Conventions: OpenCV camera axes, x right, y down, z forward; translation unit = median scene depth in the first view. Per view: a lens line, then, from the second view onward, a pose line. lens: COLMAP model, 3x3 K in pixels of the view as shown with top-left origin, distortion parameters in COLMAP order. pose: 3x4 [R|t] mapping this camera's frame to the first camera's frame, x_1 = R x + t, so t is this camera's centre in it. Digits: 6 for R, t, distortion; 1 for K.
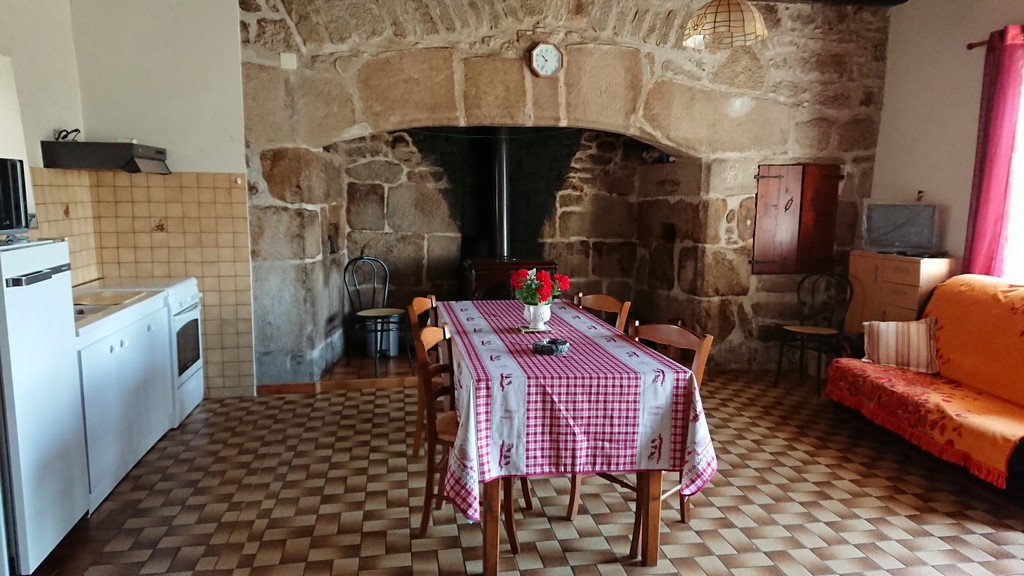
lens RADIAL K [[681.4, 0, 512.0], [0, 681.4, 288.0], [0, 0, 1]] dist [0.259299, -0.410079]
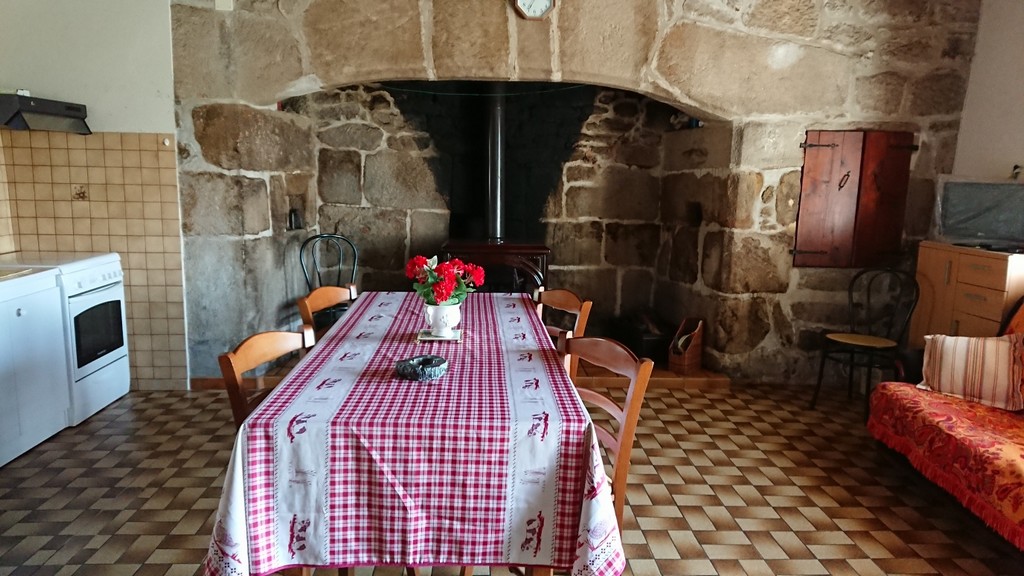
lens RADIAL K [[685.2, 0, 512.0], [0, 685.2, 288.0], [0, 0, 1]] dist [0.178542, -0.223753]
pose [[0.992503, 0.032622, -0.117786, 0.133741], [-0.029241, 0.999112, 0.030320, -0.012050], [0.118671, -0.026649, 0.992576, 0.177567]]
